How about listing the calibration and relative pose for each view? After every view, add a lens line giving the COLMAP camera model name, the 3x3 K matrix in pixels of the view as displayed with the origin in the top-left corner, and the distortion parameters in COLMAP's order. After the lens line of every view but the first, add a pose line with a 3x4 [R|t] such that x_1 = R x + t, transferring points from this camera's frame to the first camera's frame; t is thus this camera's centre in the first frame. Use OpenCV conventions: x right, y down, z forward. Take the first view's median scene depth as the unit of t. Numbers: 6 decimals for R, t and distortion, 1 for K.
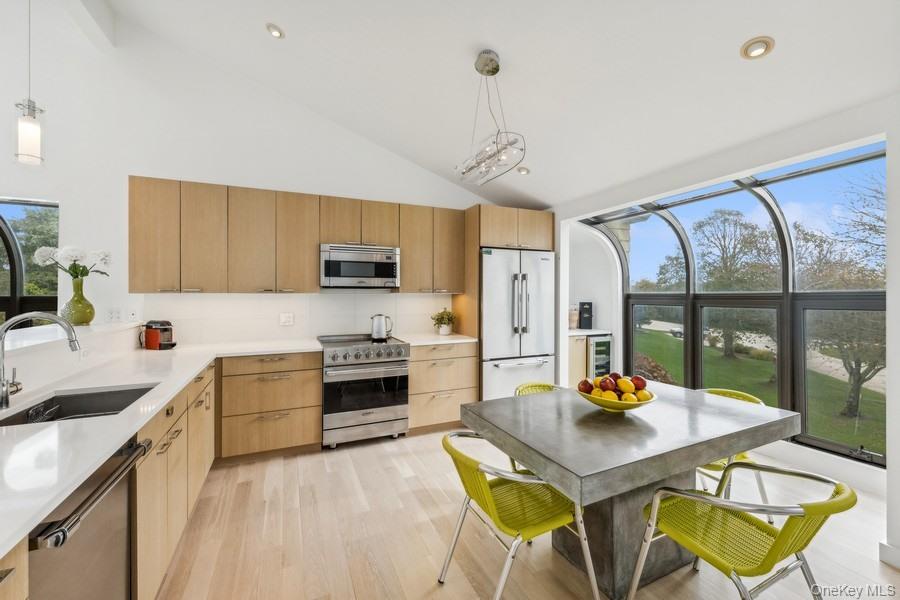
lens RADIAL K [[358.9, 0, 450.0], [0, 358.9, 300.0], [0, 0, 1]] dist [-0.003063, -0.000261]
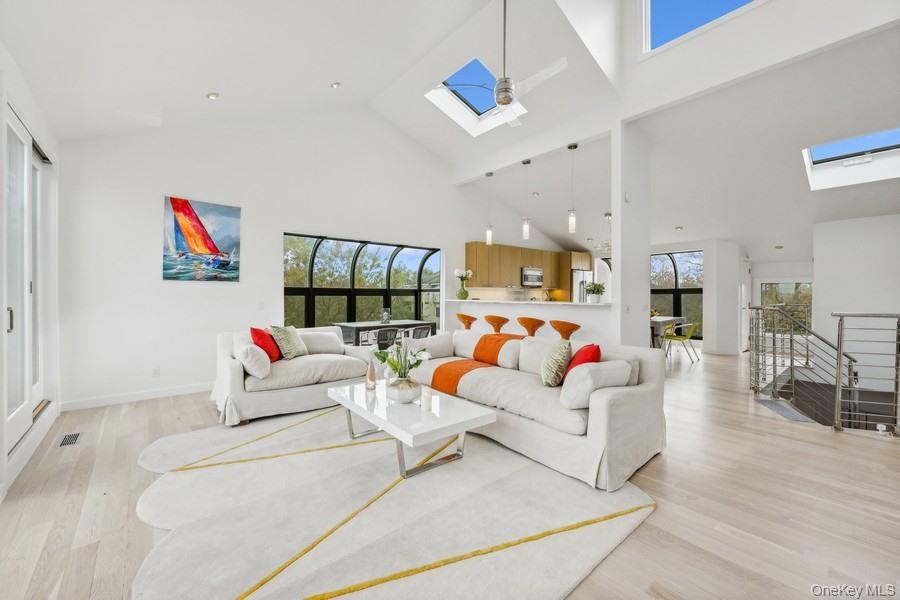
lens RADIAL K [[358.9, 0, 450.0], [0, 358.9, 300.0], [0, 0, 1]] dist [-0.003063, -0.000261]
pose [[0.959977, -0.000347, 0.280078, -1.376151], [-0.000911, 0.999990, 0.004361, 0.047993], [-0.280077, -0.004442, 0.959967, -1.079469]]
